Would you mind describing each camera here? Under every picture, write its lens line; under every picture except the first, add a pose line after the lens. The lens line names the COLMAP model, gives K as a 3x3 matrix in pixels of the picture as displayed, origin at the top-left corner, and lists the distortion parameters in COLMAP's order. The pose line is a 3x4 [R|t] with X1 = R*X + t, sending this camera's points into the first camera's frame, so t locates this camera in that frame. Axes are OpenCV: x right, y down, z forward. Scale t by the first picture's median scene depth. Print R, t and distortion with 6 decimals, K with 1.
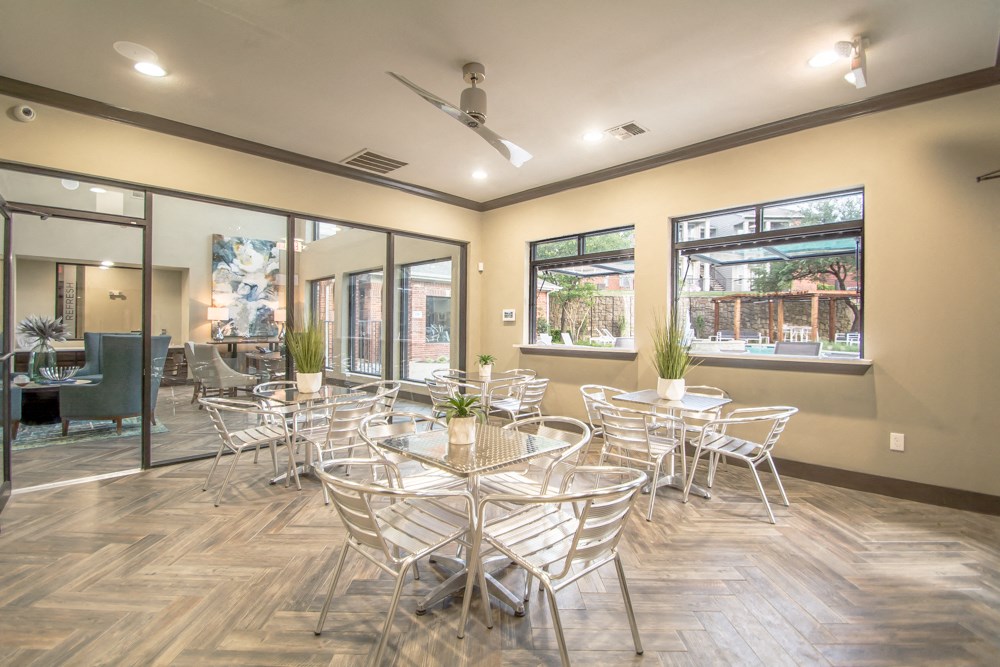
lens RADIAL K [[454.6, 0, 500.4], [0, 454.6, 331.8], [0, 0, 1]] dist [-0.000097, -0.001694]
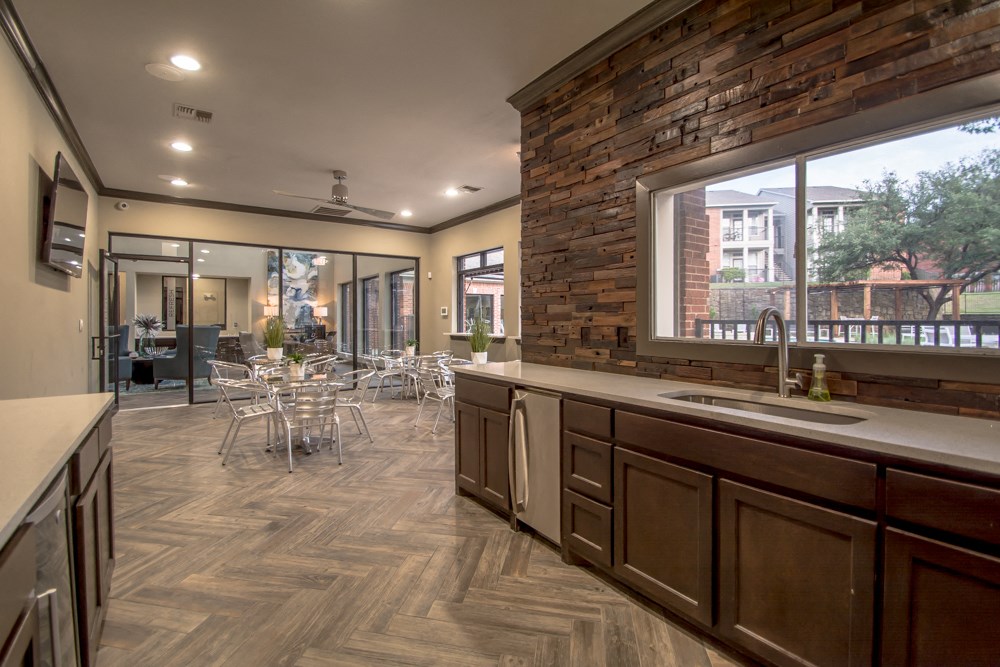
lens RADIAL K [[454.6, 0, 499.9], [0, 454.6, 328.4], [0, 0, 1]] dist [-0.000097, -0.001694]
pose [[0.985706, -0.001809, -0.168462, 0.385329], [0.002909, 0.999976, 0.006279, 0.005714], [0.168447, -0.006679, 0.985688, -0.285620]]
